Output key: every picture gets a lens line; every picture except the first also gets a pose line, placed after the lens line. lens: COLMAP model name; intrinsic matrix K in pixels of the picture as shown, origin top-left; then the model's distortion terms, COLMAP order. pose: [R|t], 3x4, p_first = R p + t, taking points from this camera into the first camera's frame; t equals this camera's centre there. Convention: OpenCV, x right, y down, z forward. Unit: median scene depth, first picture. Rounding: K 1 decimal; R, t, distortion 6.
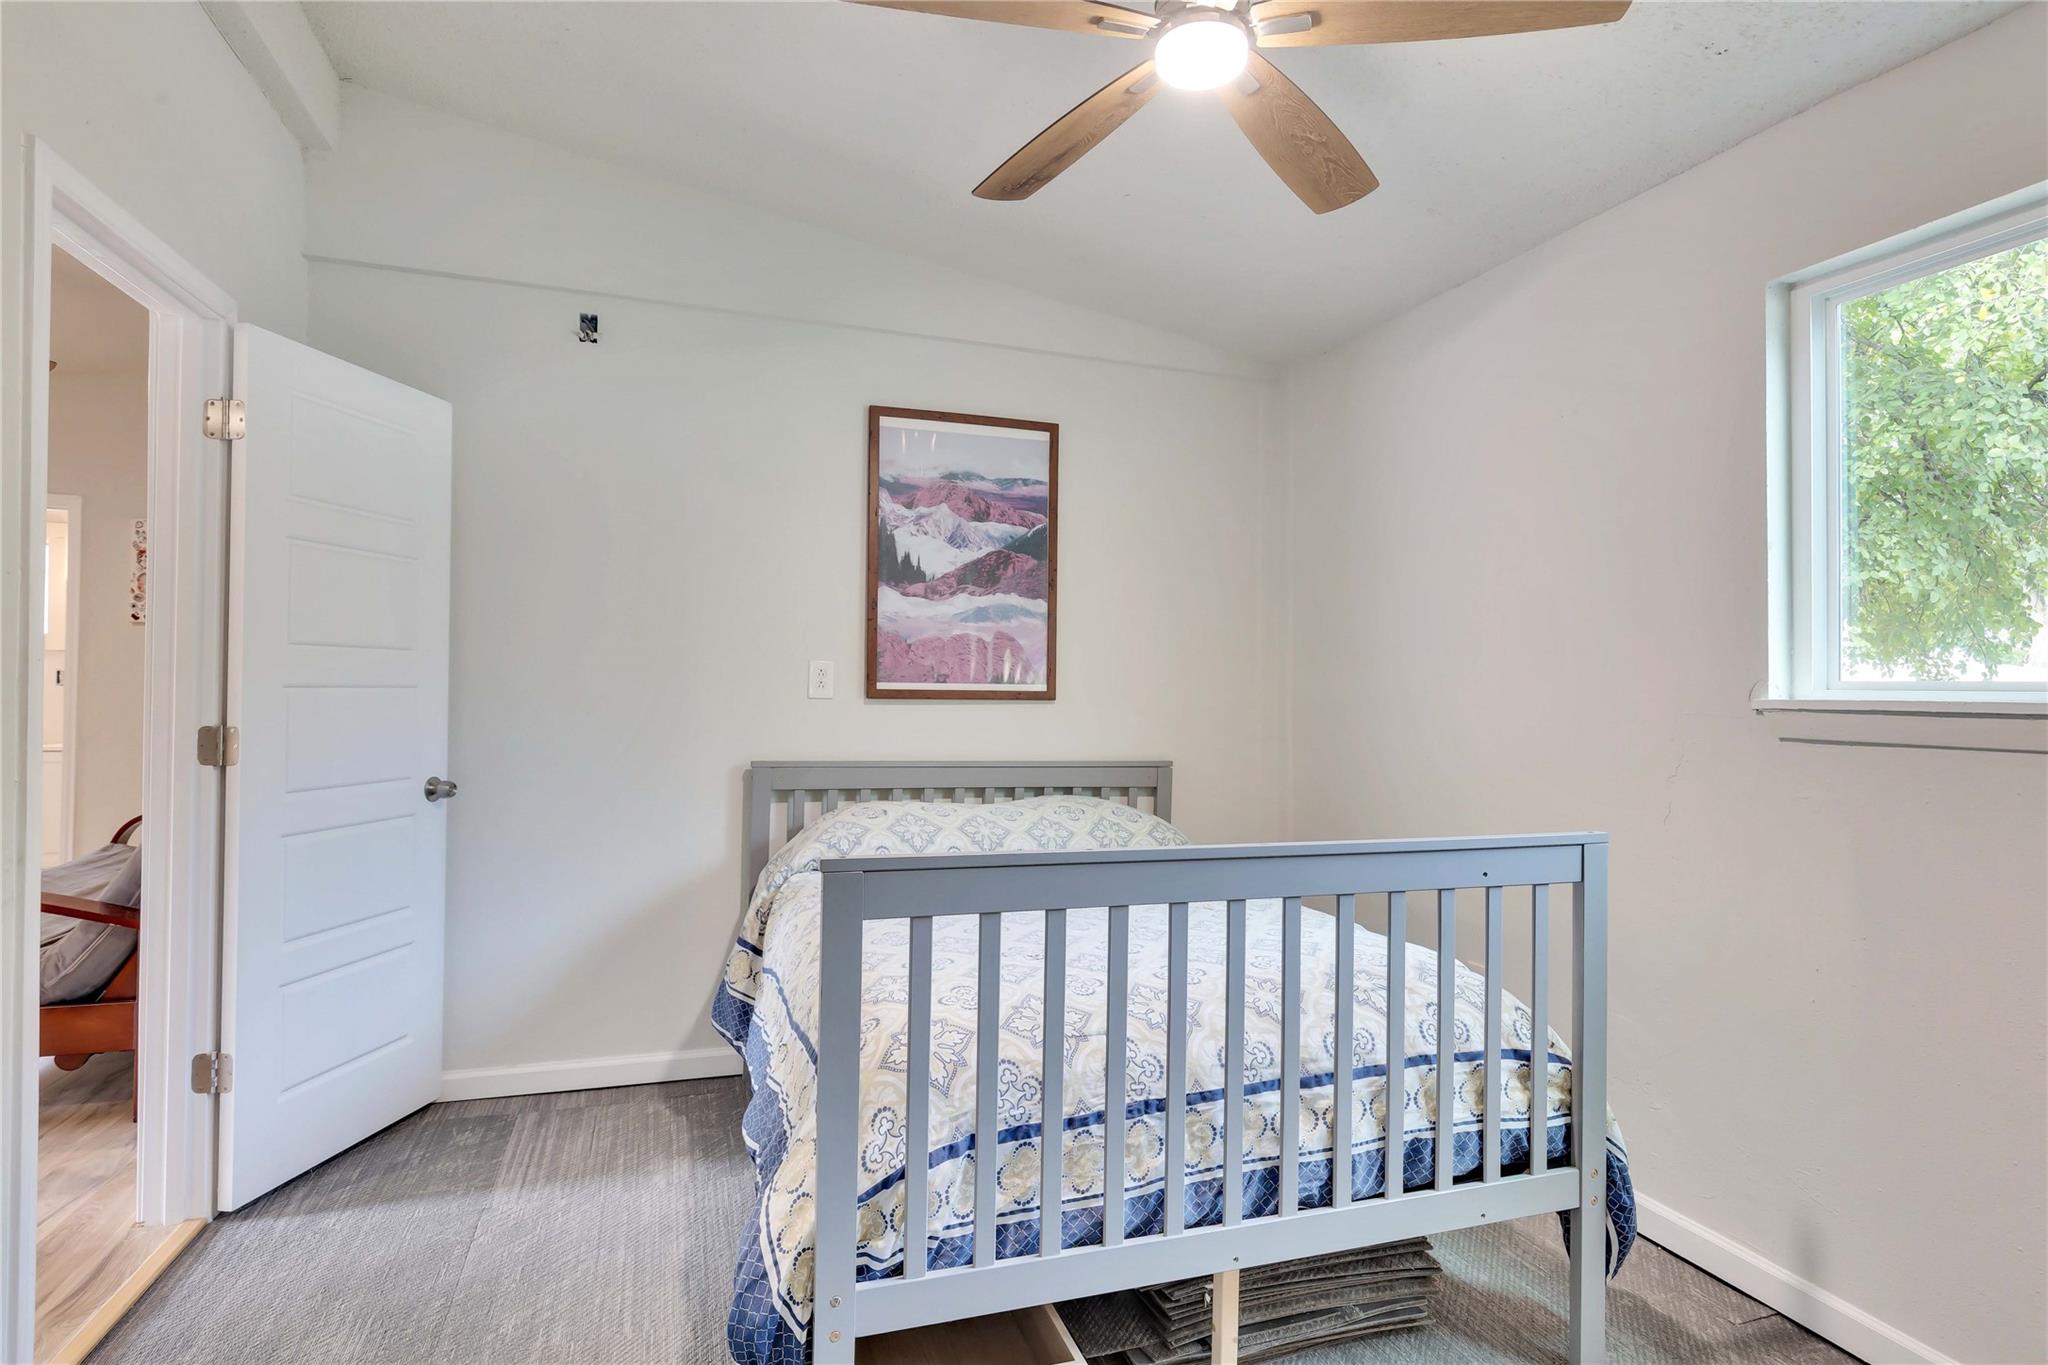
lens RADIAL K [[1053.4, 0, 1042.0], [0, 1053.4, 681.6], [0, 0, 1]] dist [0.000615, -0.000374]
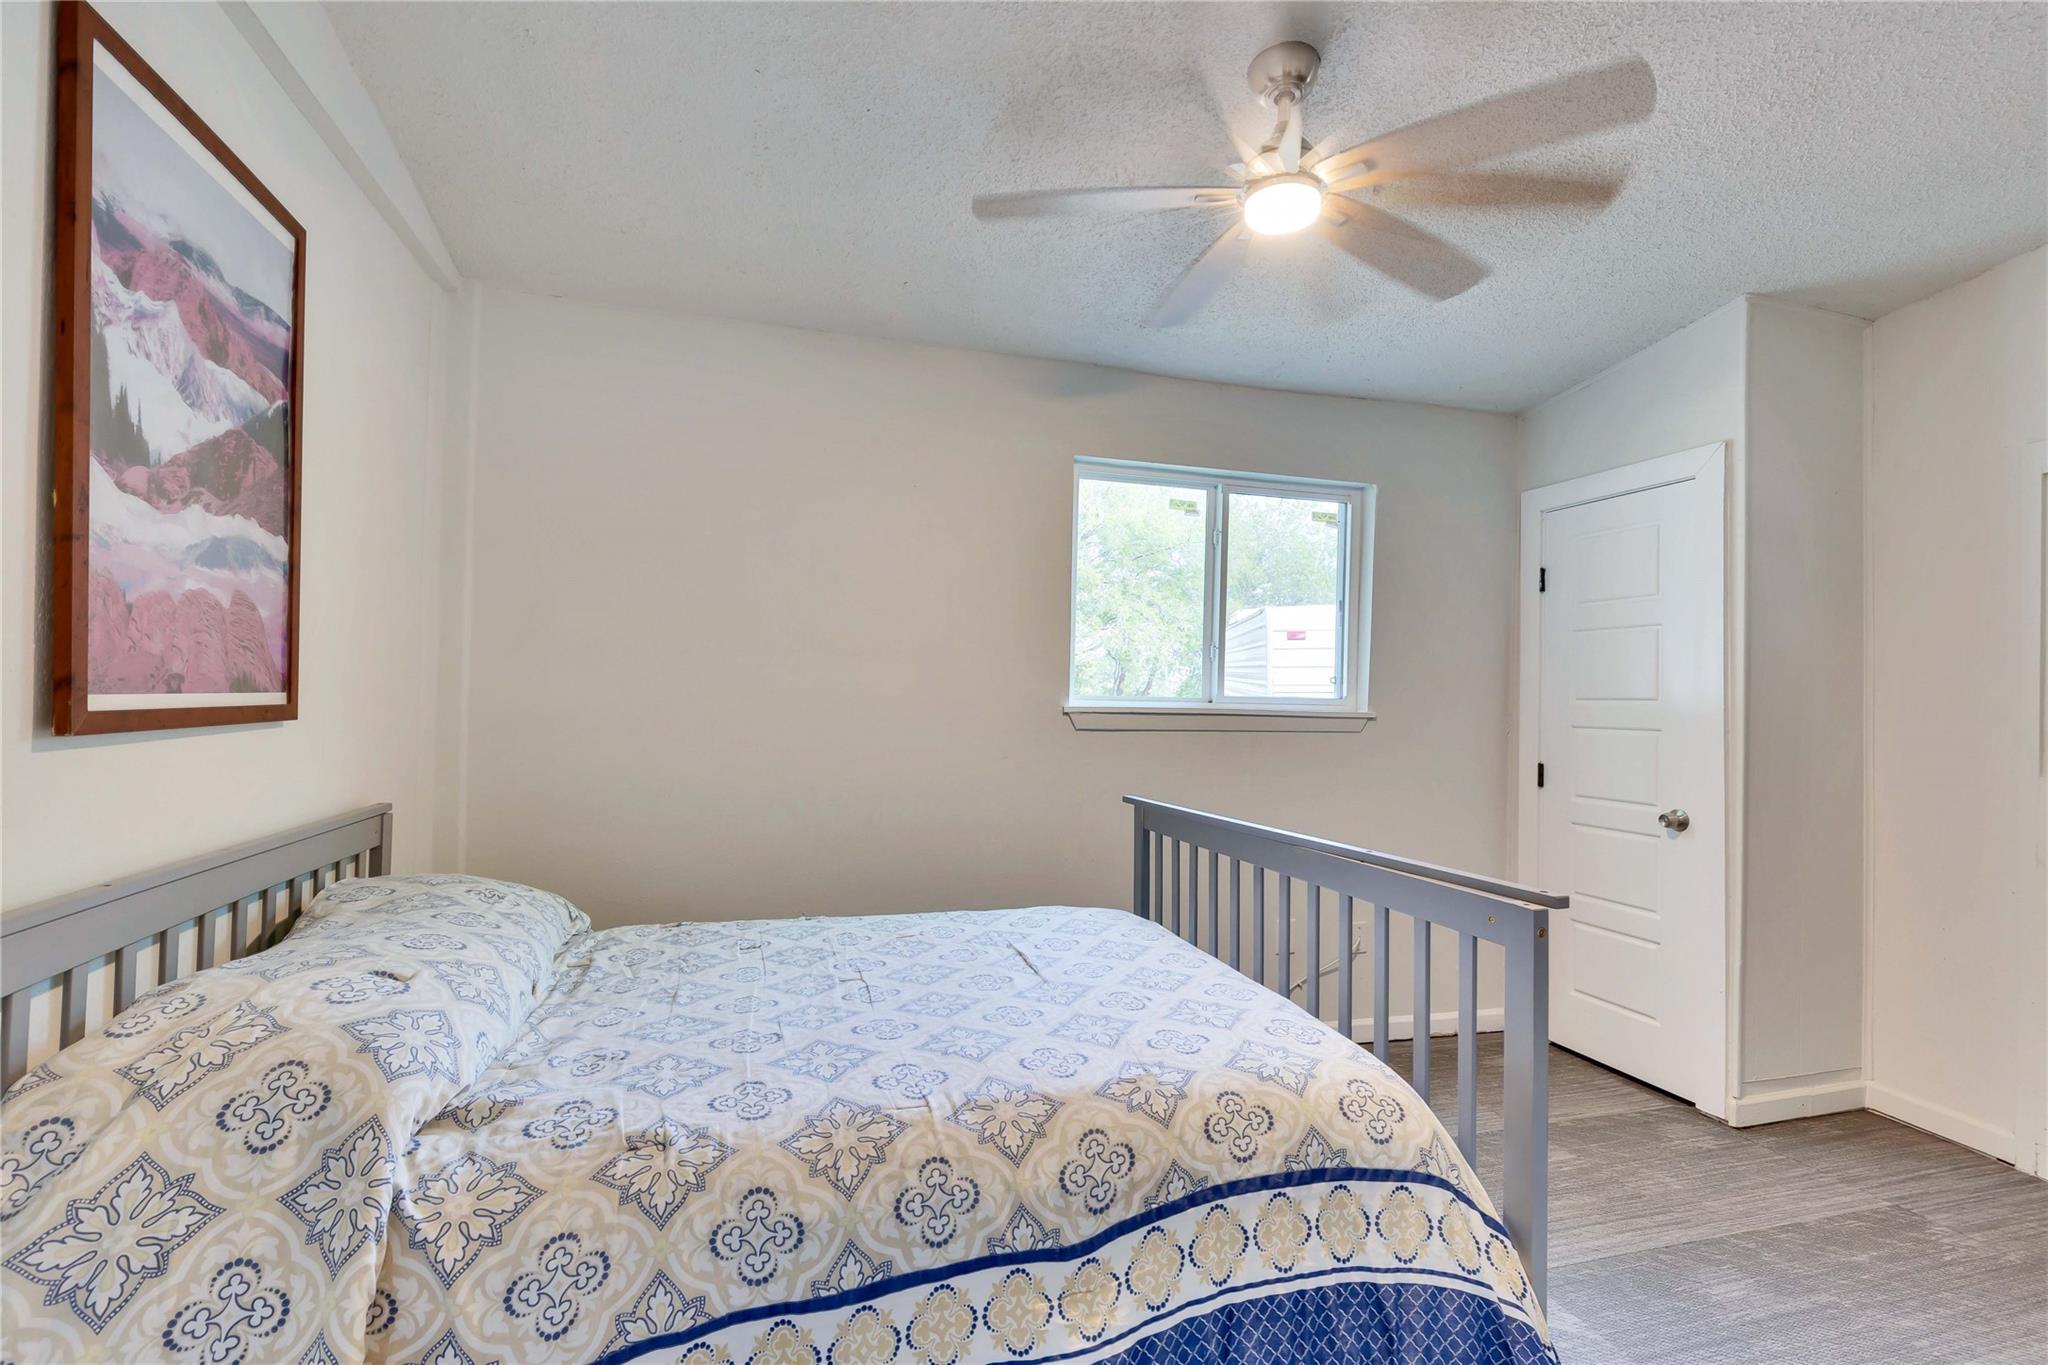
lens RADIAL K [[938.4, 0, 1031.6], [0, 938.4, 679.6], [0, 0, 1]] dist [0.012737, -0.001933]
pose [[0.036837, 0.002937, 0.999317, -0.491994], [-0.023772, 0.999715, -0.002062, -0.012522], [-0.999039, -0.023680, 0.036896, 0.607790]]
